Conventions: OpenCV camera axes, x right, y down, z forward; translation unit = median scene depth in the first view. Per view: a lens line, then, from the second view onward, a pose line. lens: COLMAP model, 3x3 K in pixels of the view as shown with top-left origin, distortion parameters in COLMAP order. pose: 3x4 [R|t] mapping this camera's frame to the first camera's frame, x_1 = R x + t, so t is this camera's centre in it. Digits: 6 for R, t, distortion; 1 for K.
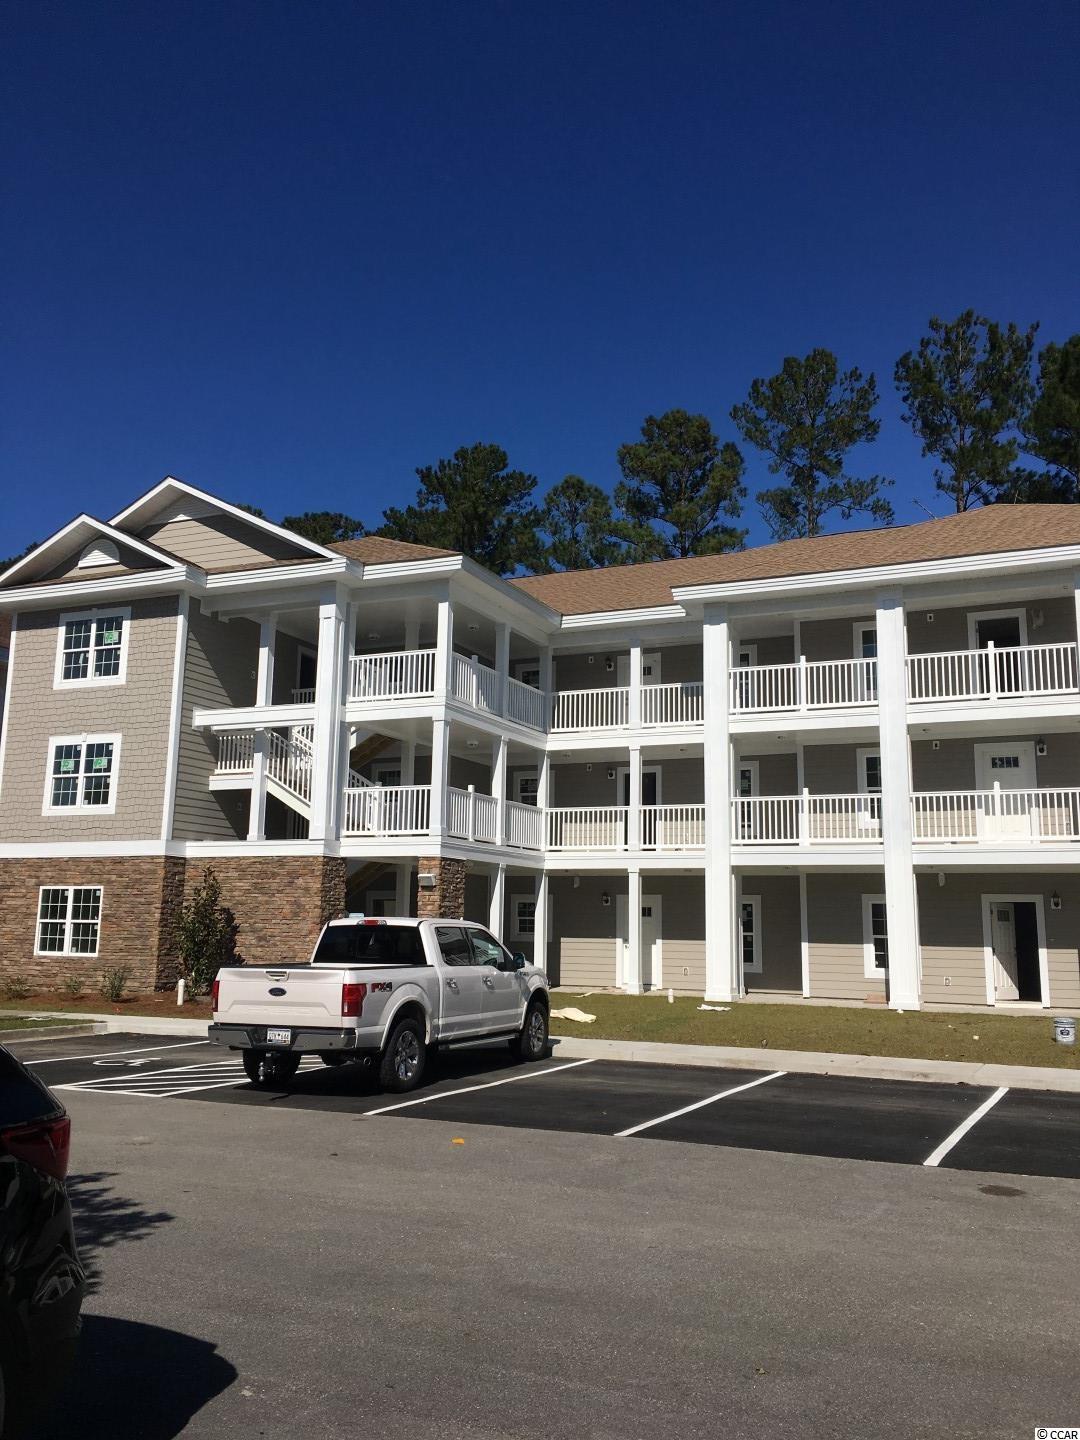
lens RADIAL K [[1225.6, 0, 562.0], [0, 1225.6, 728.1], [0, 0, 1]] dist [0.097347, -0.000407]
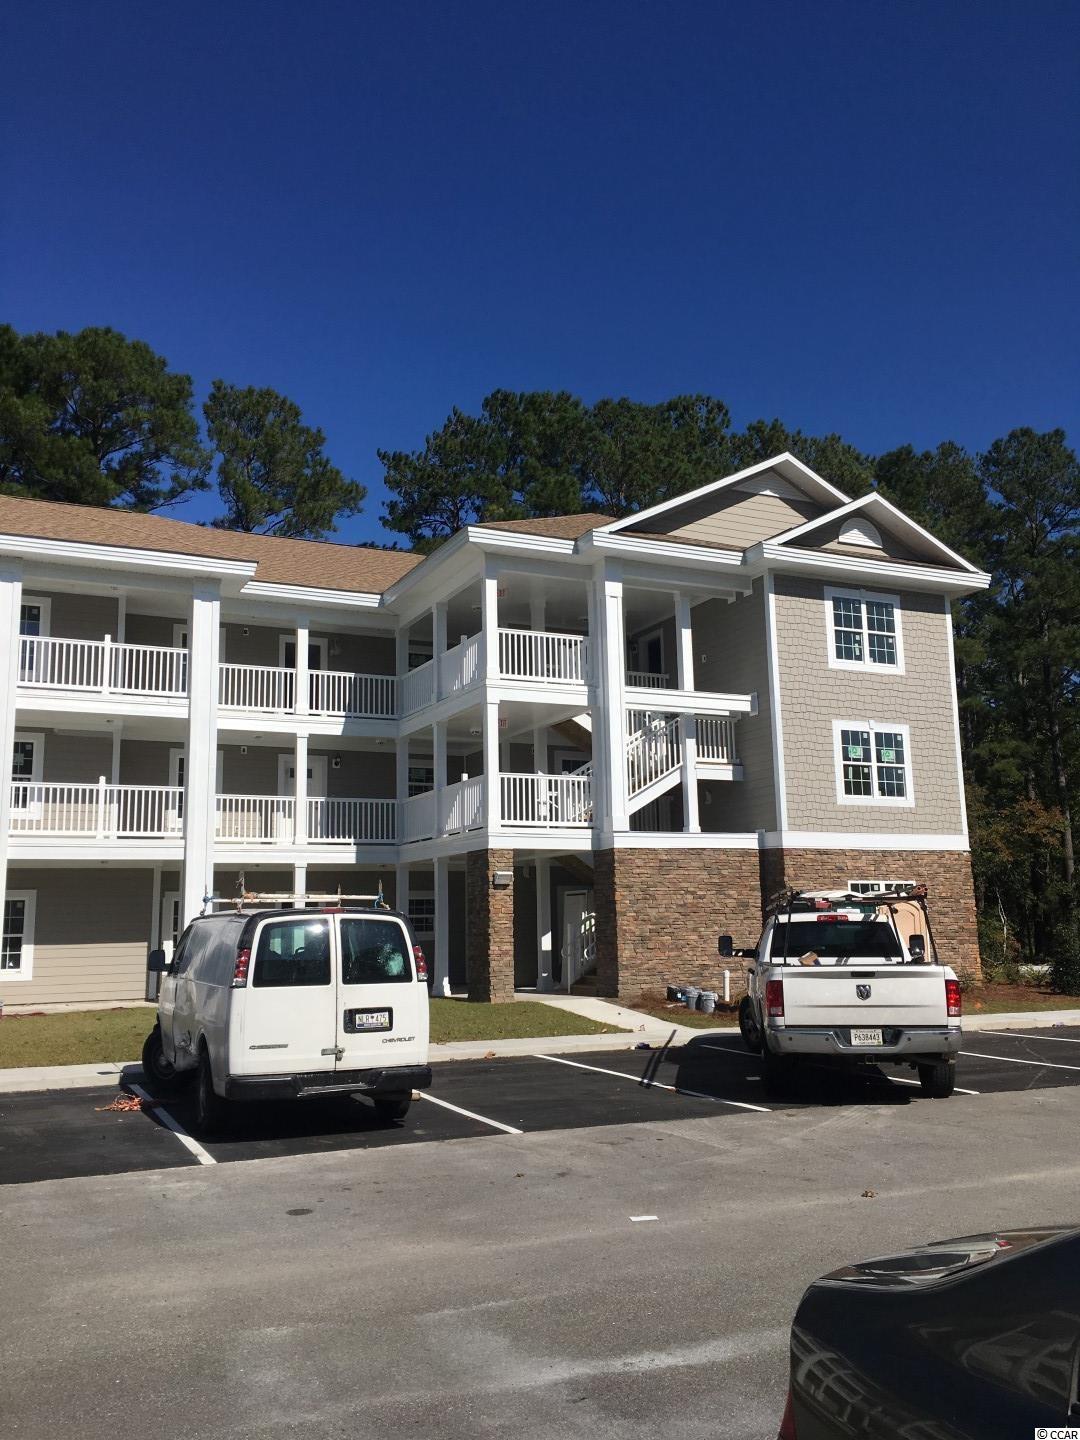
lens RADIAL K [[1225.6, 0, 550.1], [0, 1225.6, 733.0], [0, 0, 1]] dist [0.097347, -0.000407]
pose [[0.648901, 0.089566, 0.755583, -1.249781], [-0.095955, 0.994752, -0.035509, 0.070628], [-0.754798, -0.049460, 0.654090, 0.563536]]
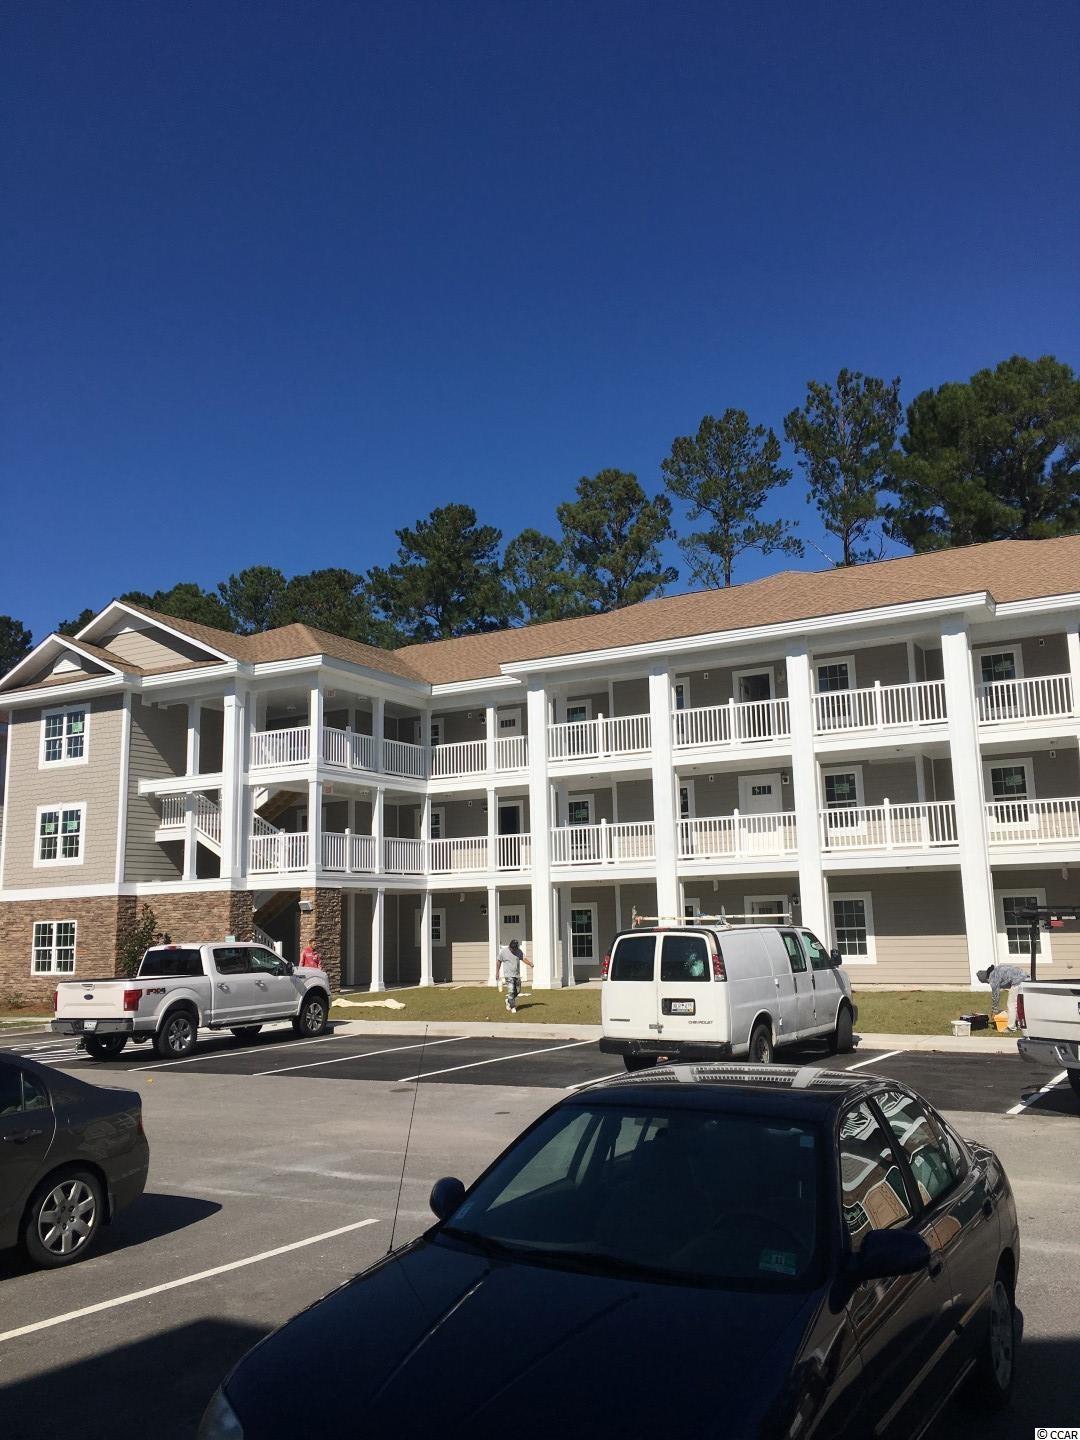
lens RADIAL K [[1225.6, 0, 549.7], [0, 1225.6, 723.5], [0, 0, 1]] dist [0.097347, -0.000407]
pose [[0.994069, -0.056828, -0.092721, 0.247982], [0.056744, 0.998382, -0.003550, -0.044579], [0.092773, -0.001733, 0.995686, -0.246700]]
